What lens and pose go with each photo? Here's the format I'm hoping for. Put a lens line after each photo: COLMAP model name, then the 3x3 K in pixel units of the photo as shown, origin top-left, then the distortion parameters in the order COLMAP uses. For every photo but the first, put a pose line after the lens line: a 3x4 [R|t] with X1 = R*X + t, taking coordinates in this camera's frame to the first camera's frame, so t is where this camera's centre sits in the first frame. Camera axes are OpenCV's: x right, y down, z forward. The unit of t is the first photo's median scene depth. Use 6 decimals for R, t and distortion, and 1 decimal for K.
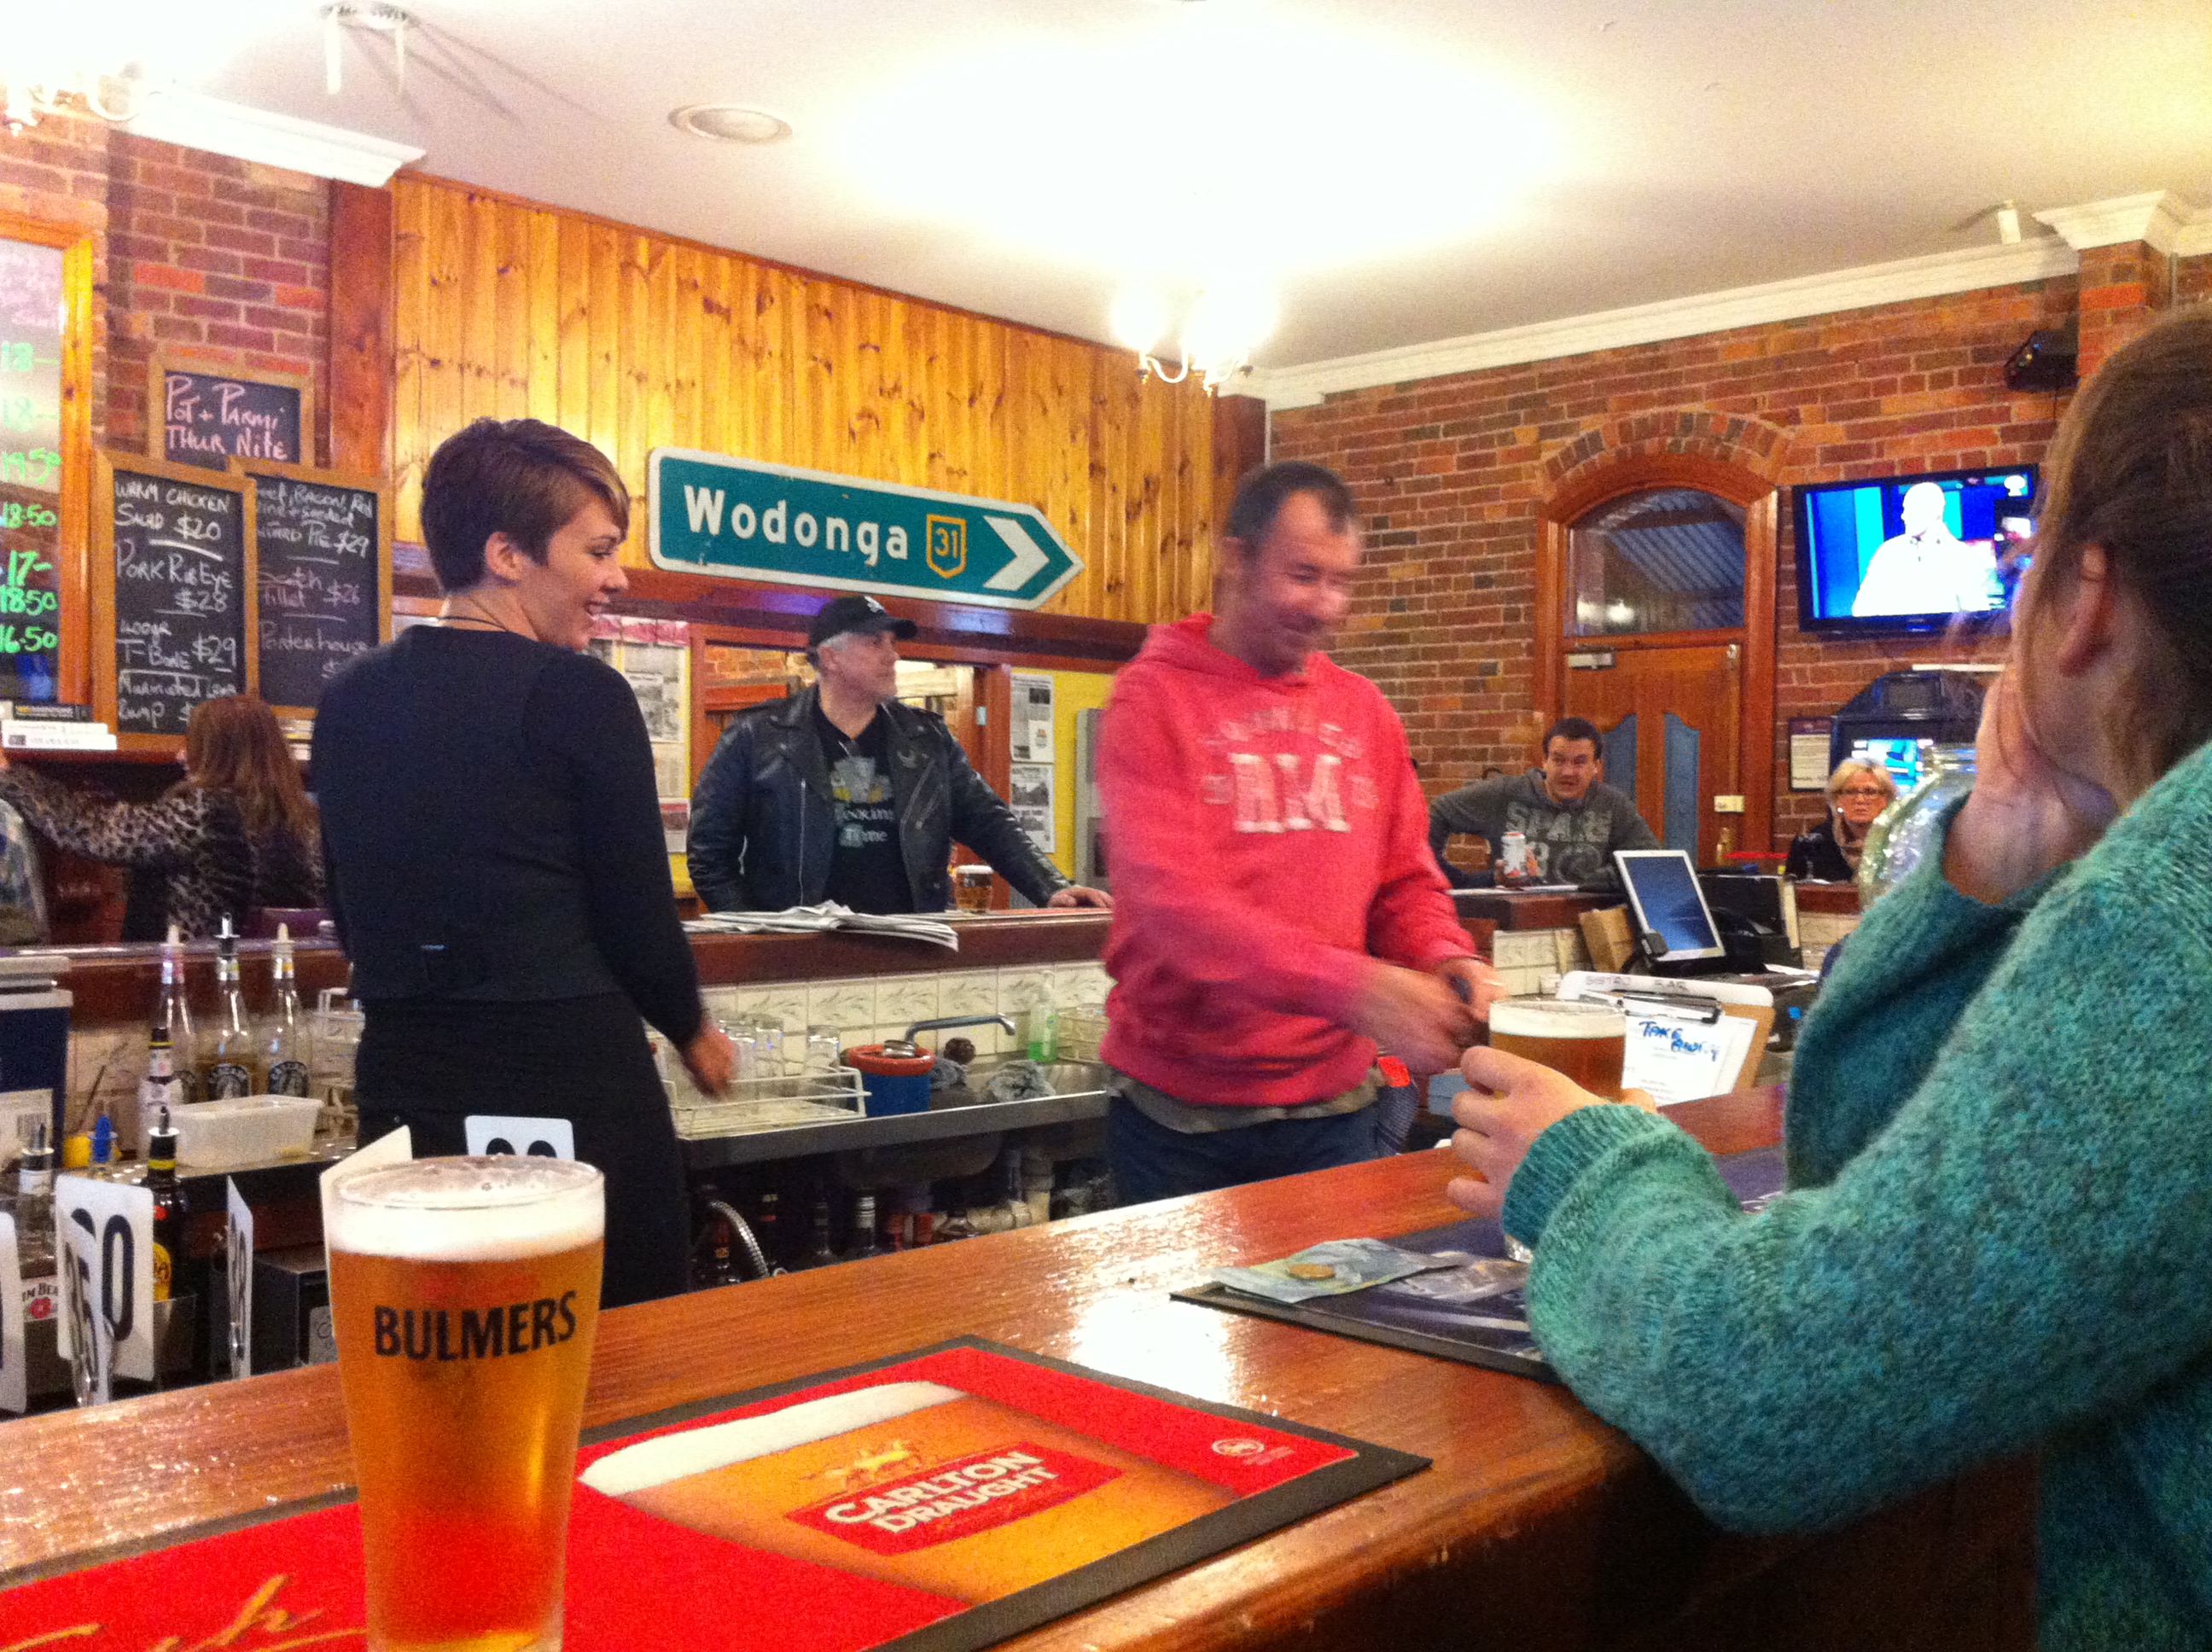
lens RADIAL K [[2087.3, 0, 1125.2], [0, 2087.3, 845.5], [0, 0, 1]] dist [-0.042176, 0.000000]
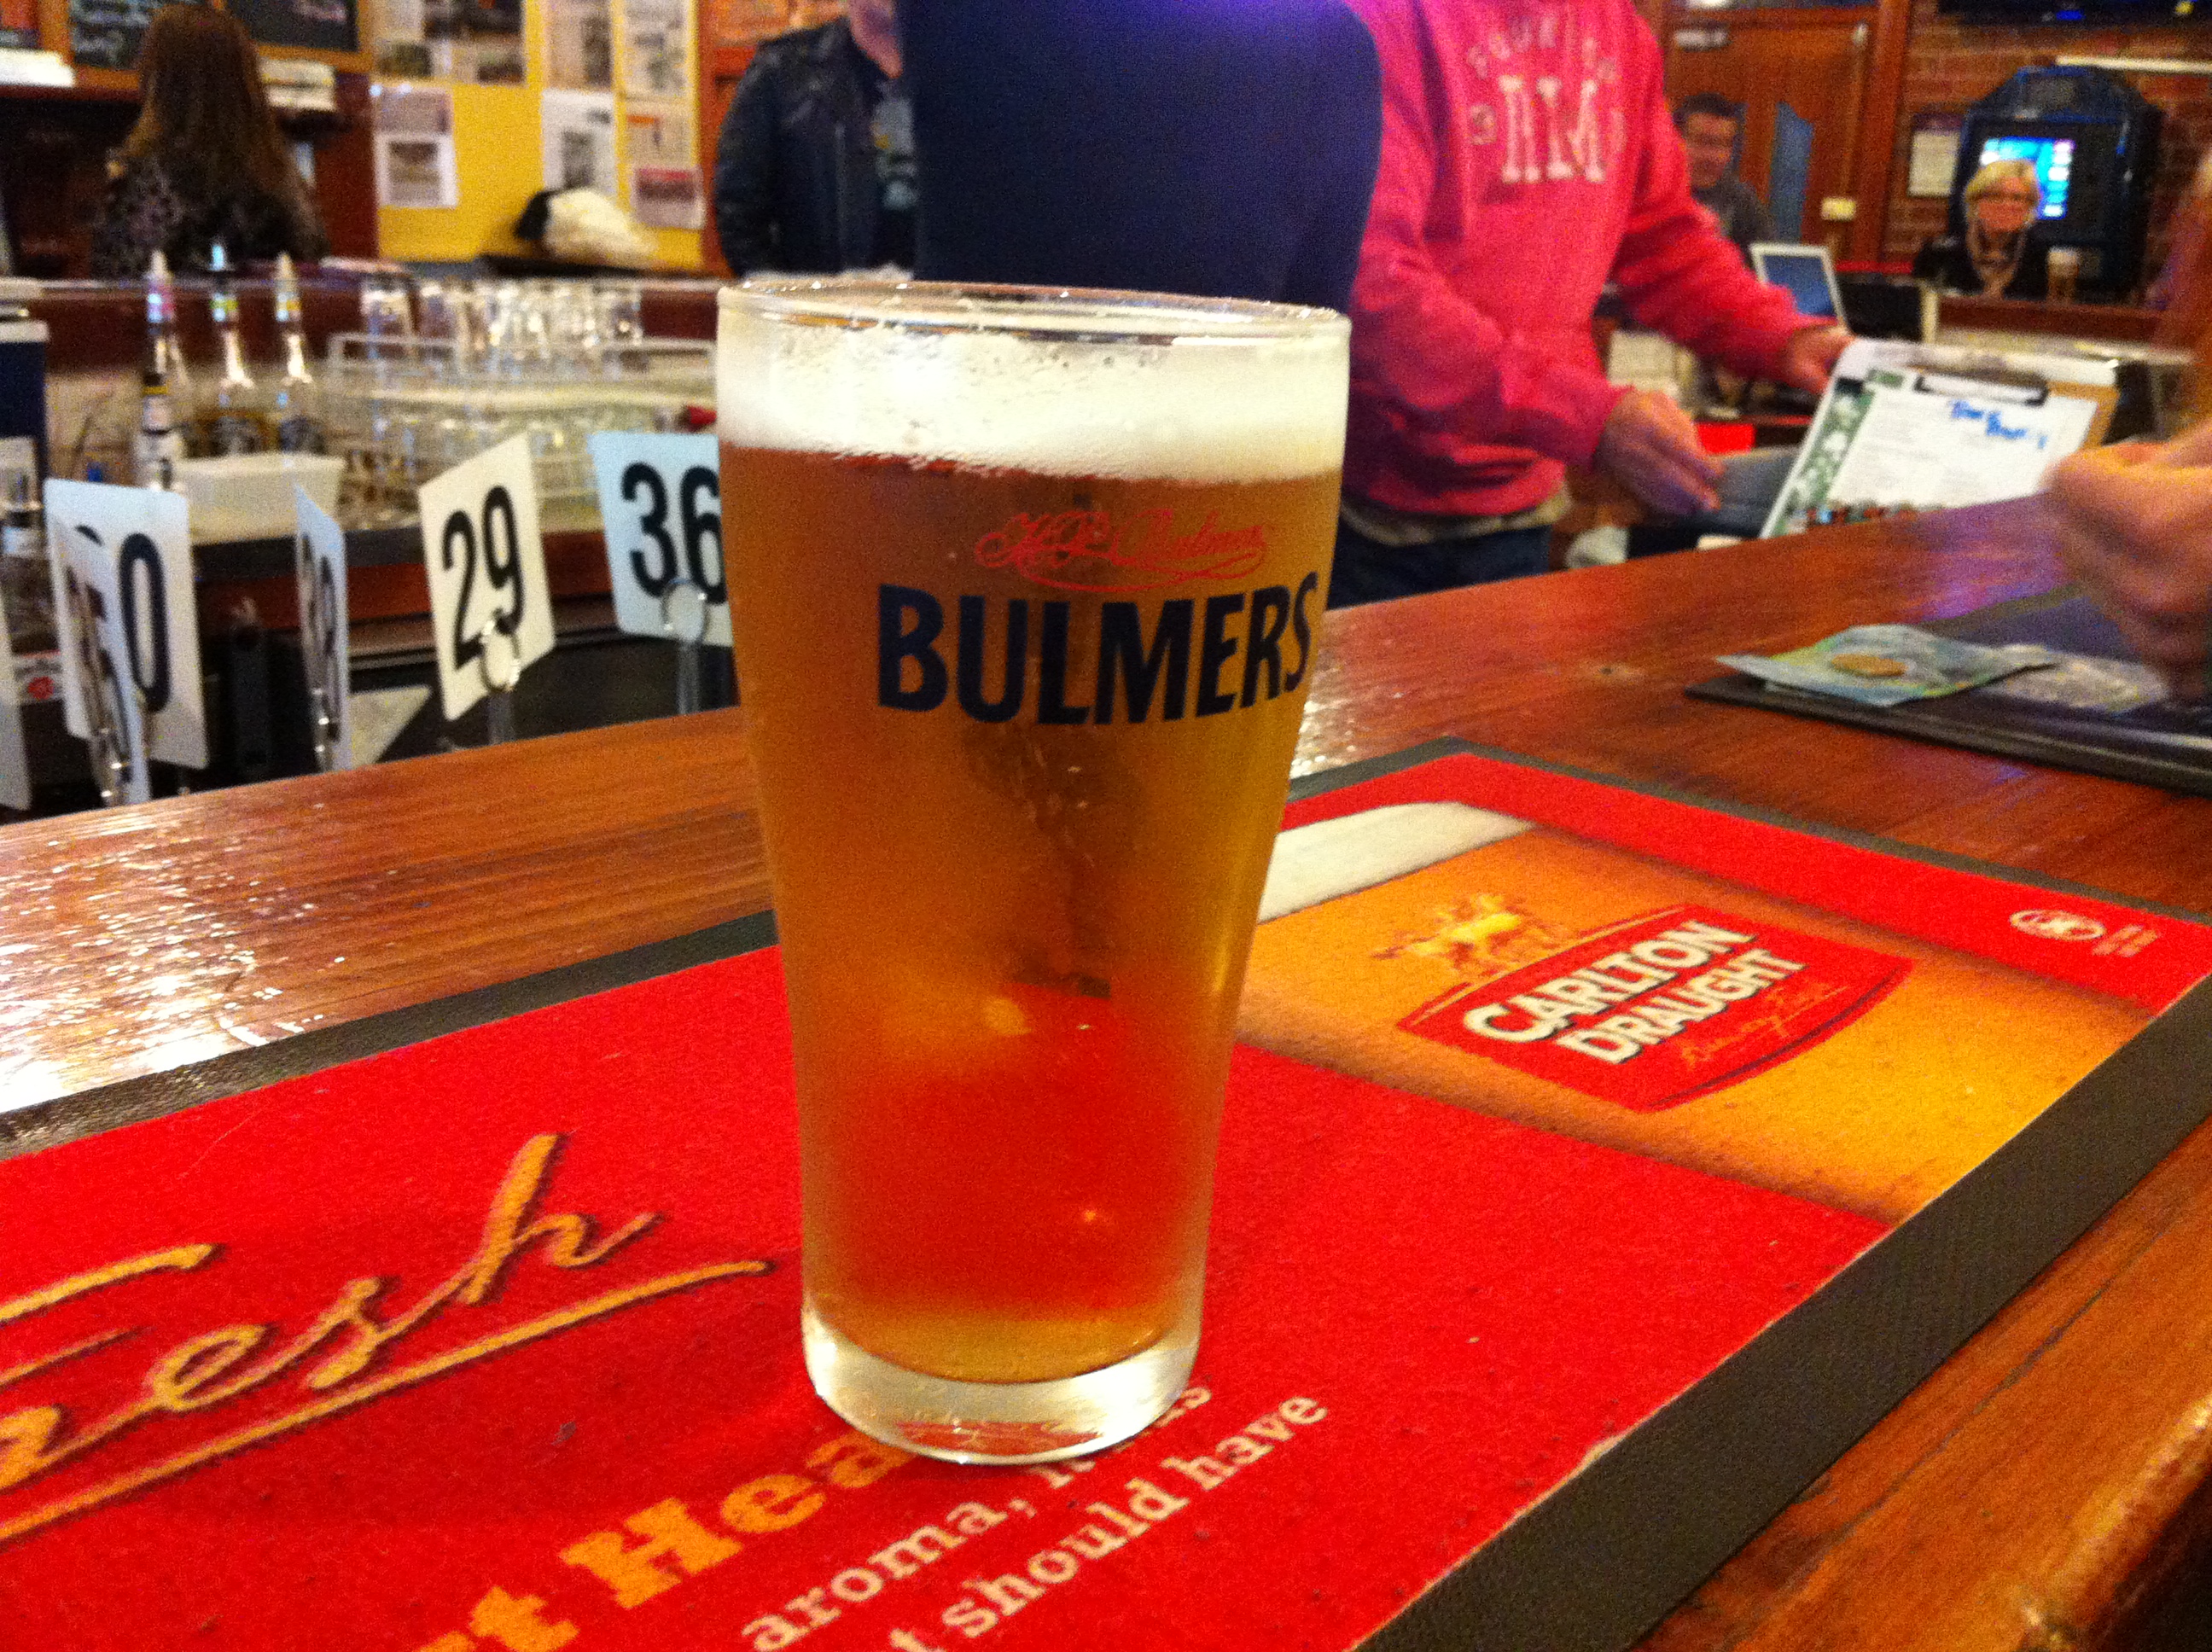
lens RADIAL K [[2087.3, 0, 1082.2], [0, 2087.3, 823.6], [0, 0, 1]] dist [-0.042176, 0.000000]
pose [[0.999437, 0.032754, -0.007316, -0.083614], [-0.029711, 0.964874, 0.261026, 0.042242], [0.015609, -0.260662, 0.965304, 0.158497]]
